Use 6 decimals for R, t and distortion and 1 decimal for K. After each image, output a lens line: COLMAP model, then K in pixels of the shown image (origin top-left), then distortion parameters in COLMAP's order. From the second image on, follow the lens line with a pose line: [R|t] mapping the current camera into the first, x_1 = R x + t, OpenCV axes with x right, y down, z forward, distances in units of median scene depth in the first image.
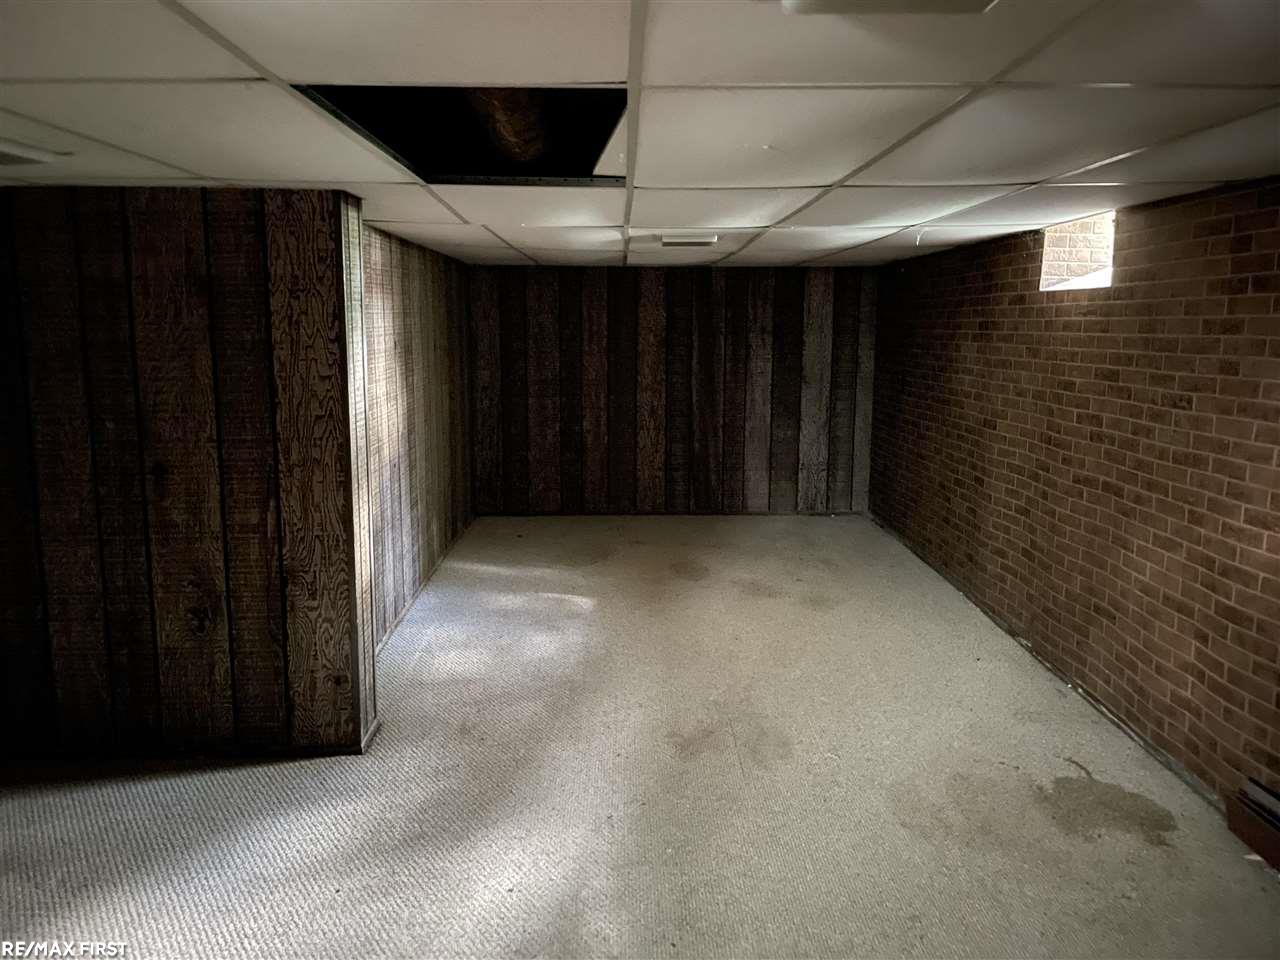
lens RADIAL K [[960.9, 0, 632.9], [0, 960.9, 476.7], [0, 0, 1]] dist [0.077823, -0.105428]
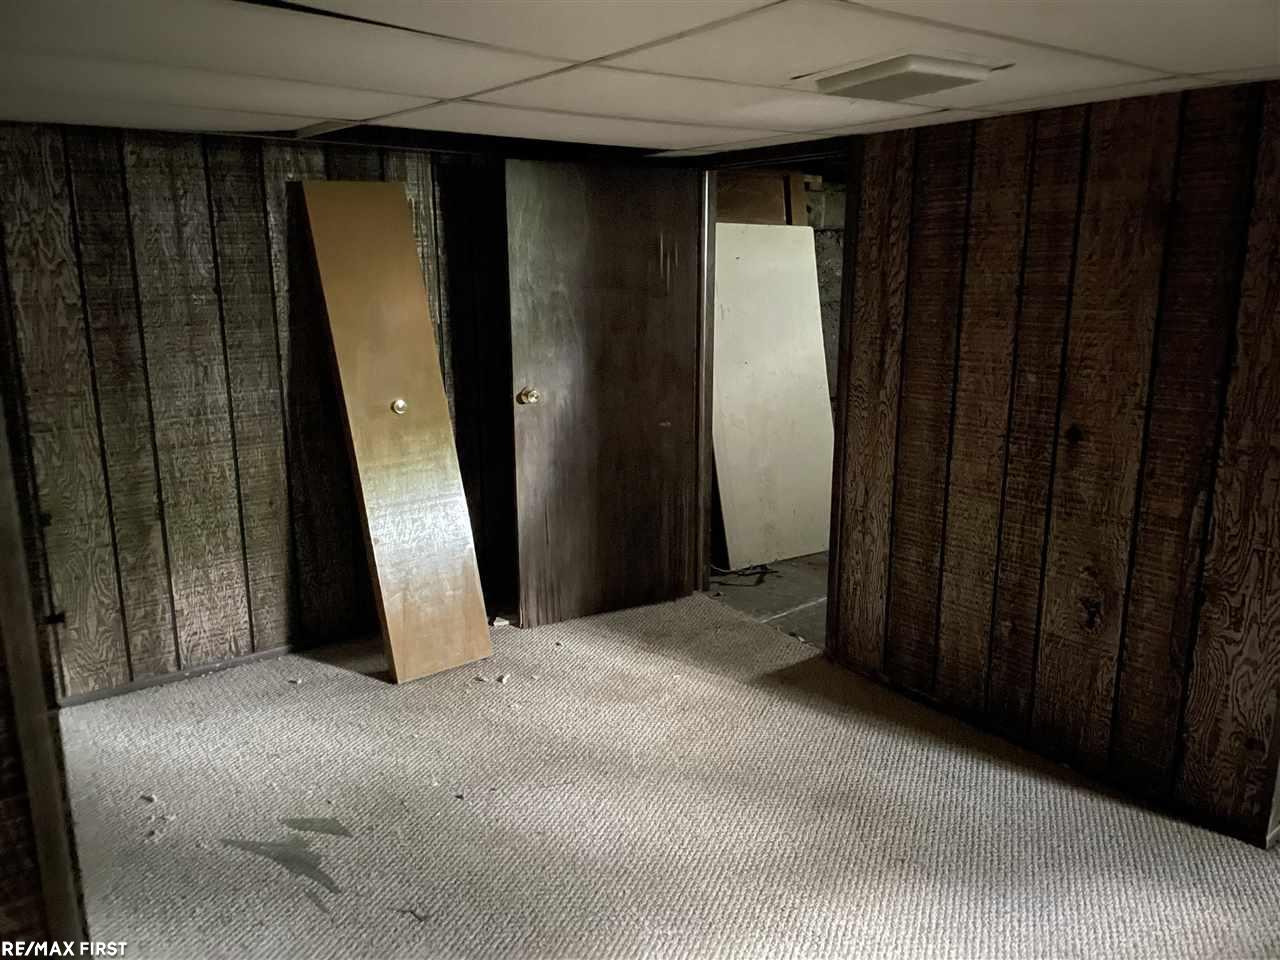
lens RADIAL K [[960.9, 0, 632.9], [0, 960.9, 476.7], [0, 0, 1]] dist [0.077823, -0.105428]
pose [[0.576073, 0.168562, -0.799829, -0.012132], [-0.120978, 0.985312, 0.120518, -0.027106], [0.808396, 0.027335, 0.588004, 0.170902]]
